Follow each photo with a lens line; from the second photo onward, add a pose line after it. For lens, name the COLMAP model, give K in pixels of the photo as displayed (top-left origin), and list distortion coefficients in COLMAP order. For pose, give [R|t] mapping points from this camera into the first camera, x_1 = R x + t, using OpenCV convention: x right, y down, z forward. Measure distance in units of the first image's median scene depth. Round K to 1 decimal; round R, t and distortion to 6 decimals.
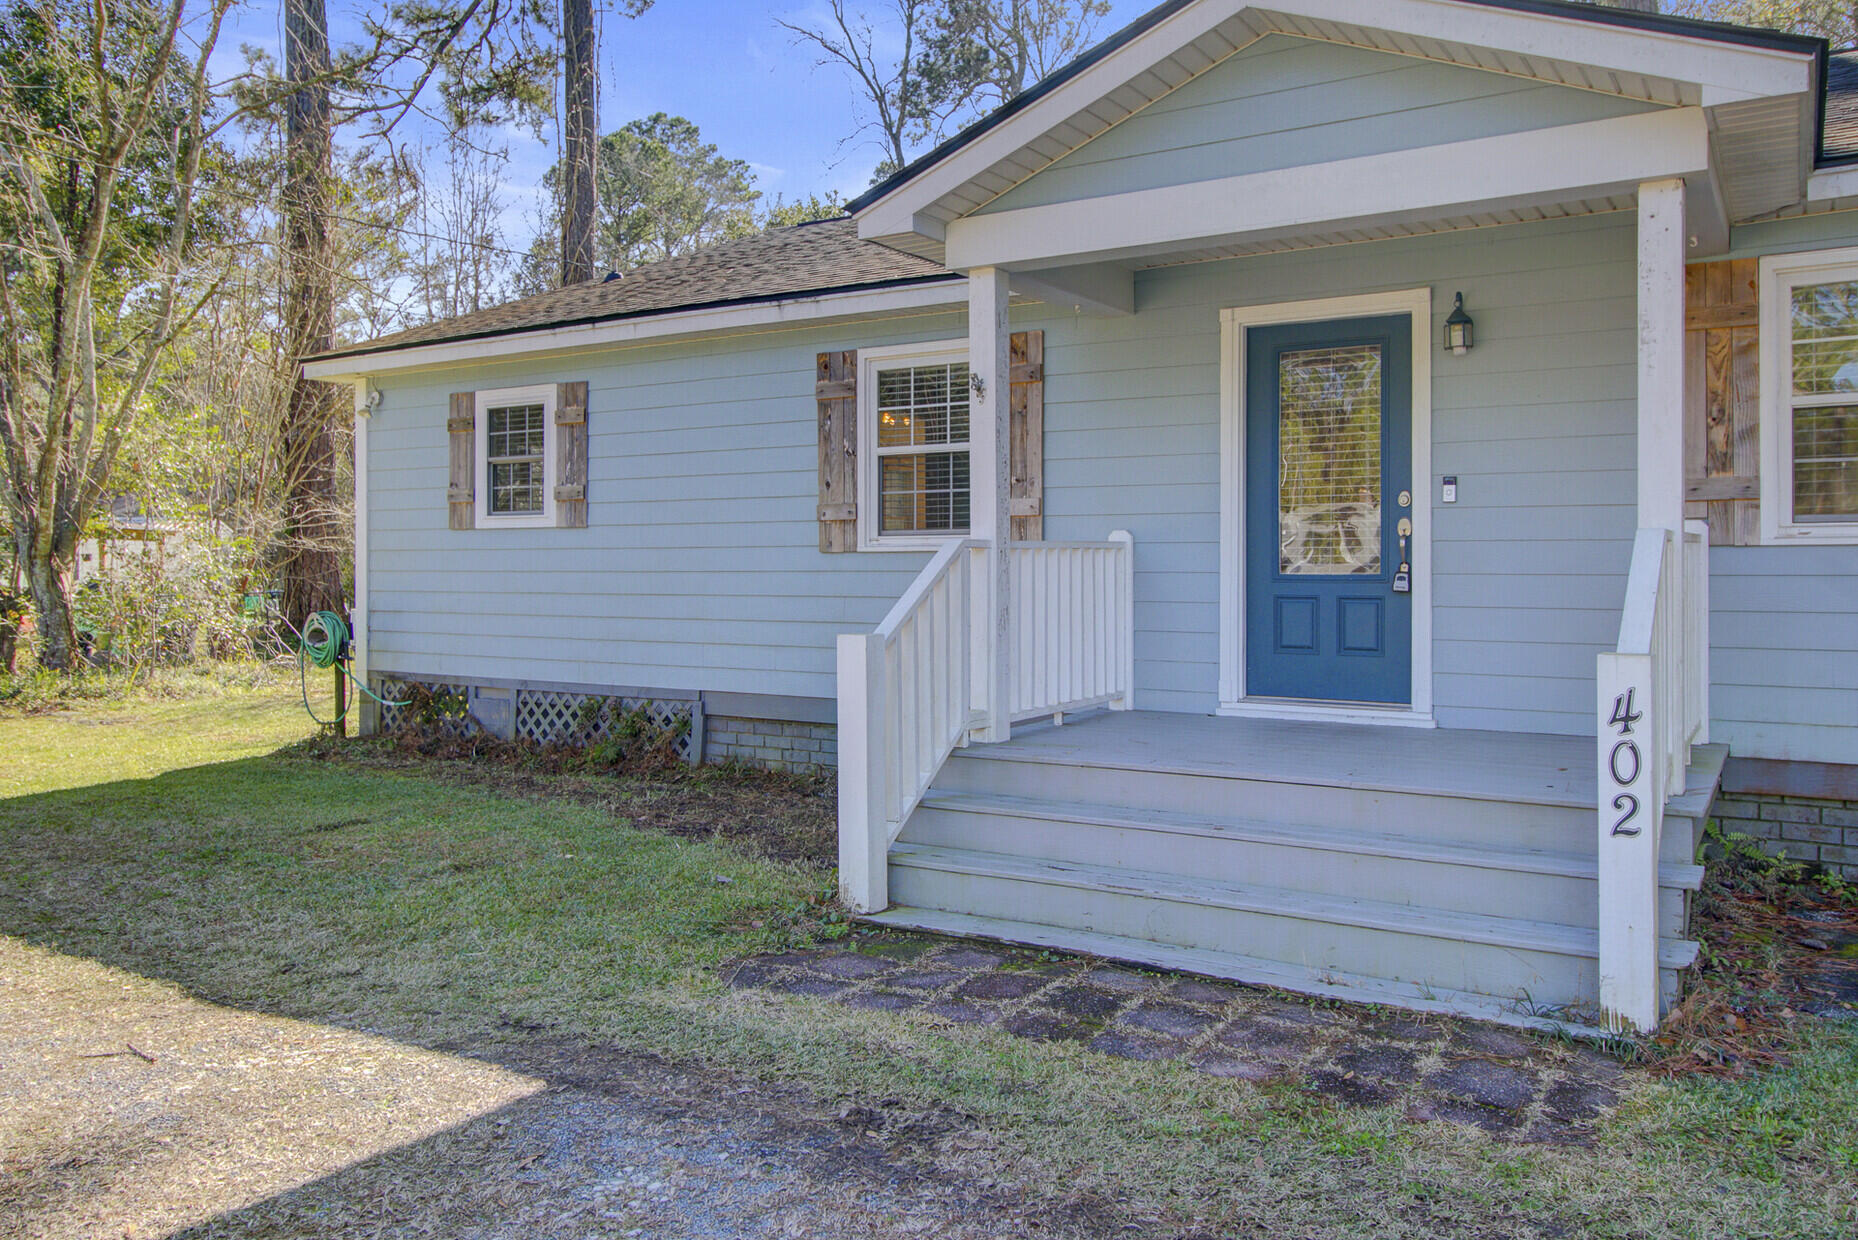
lens RADIAL K [[1392.4, 0, 922.9], [0, 1392.4, 568.0], [0, 0, 1]] dist [0.005118, 0.003533]
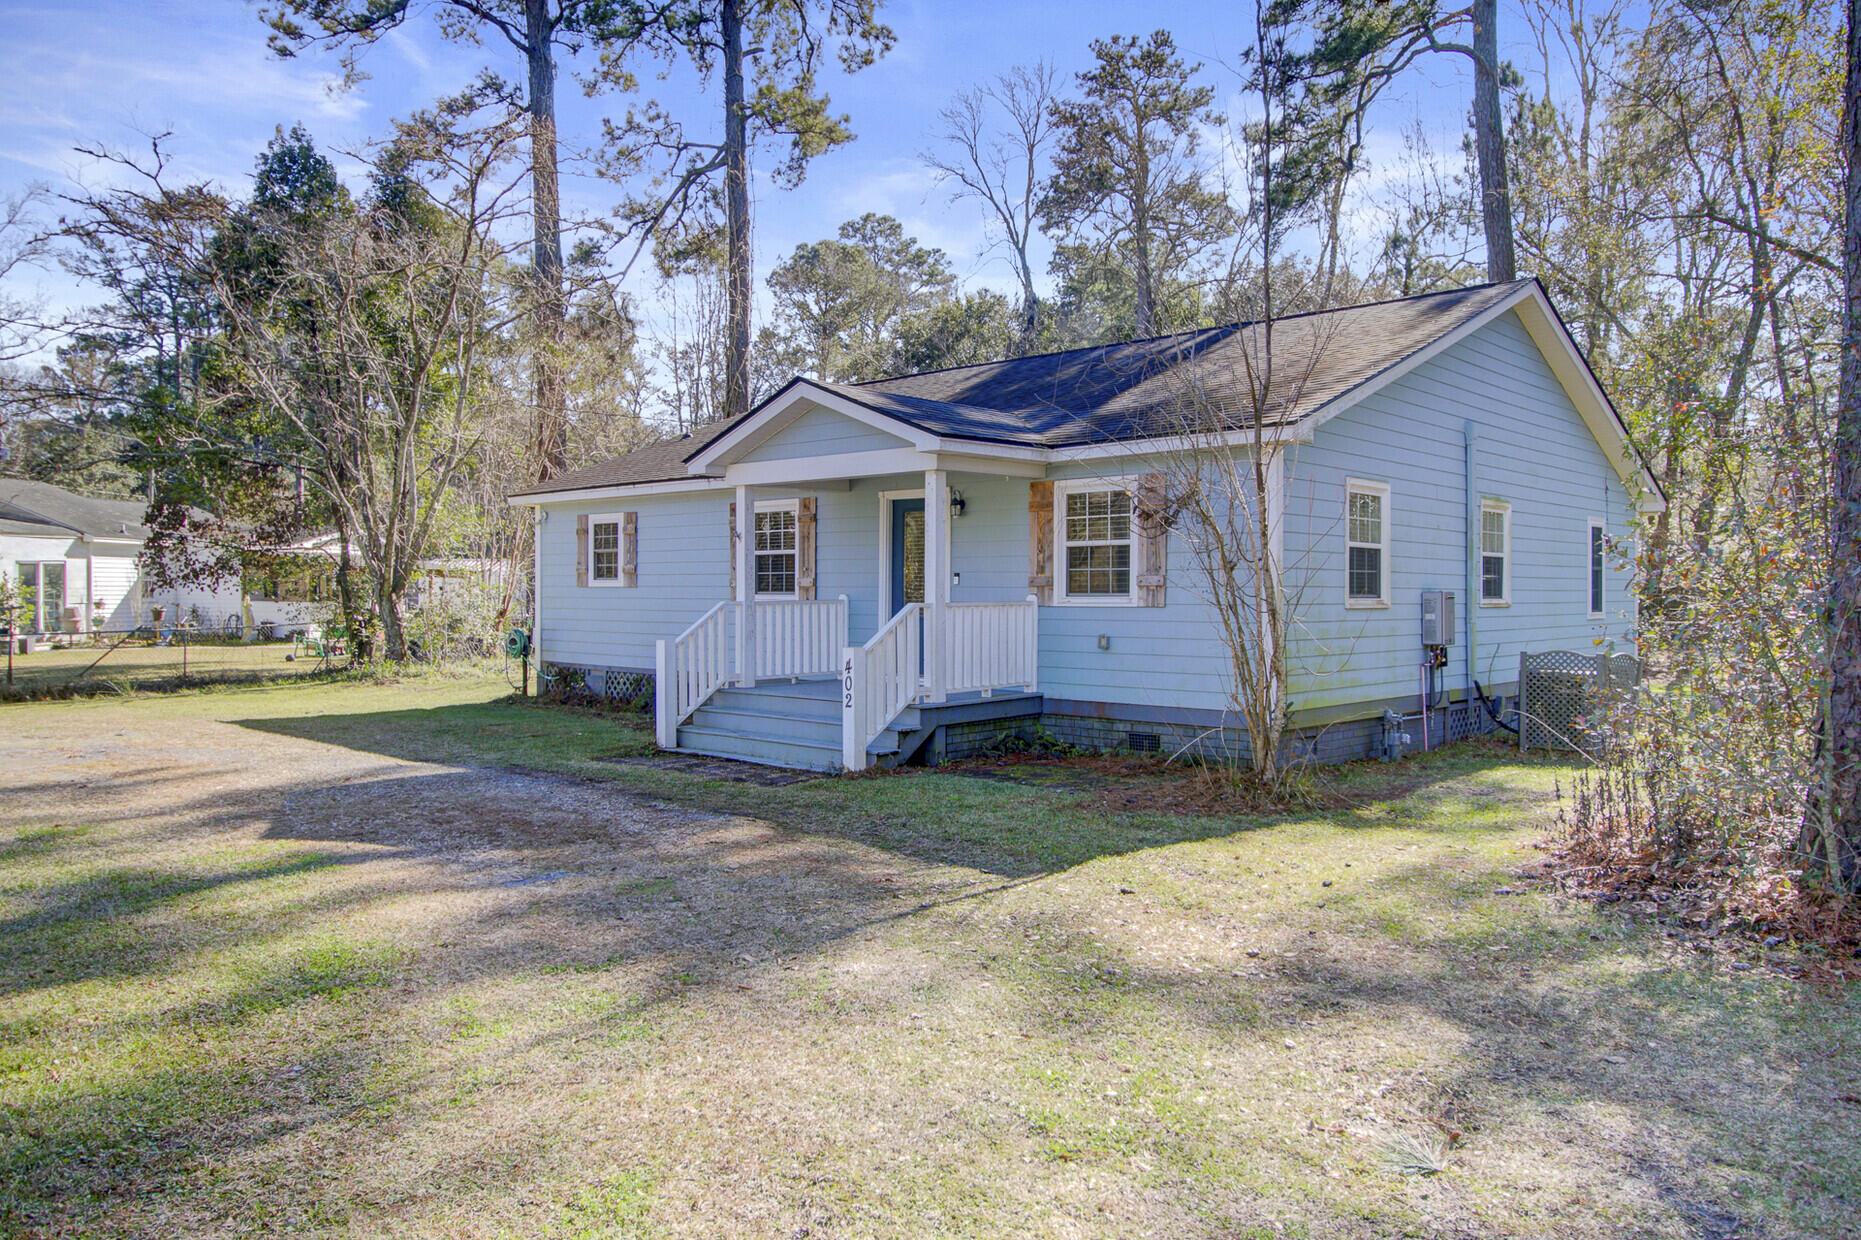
lens RADIAL K [[1291.6, 0, 930.9], [0, 1291.6, 616.7], [0, 0, 1]] dist [-0.003057, -0.000564]
pose [[0.984862, 0.007183, -0.173193, 0.341662], [-0.003956, 0.999812, 0.018976, -0.017179], [0.173297, -0.018003, 0.984705, -0.504606]]
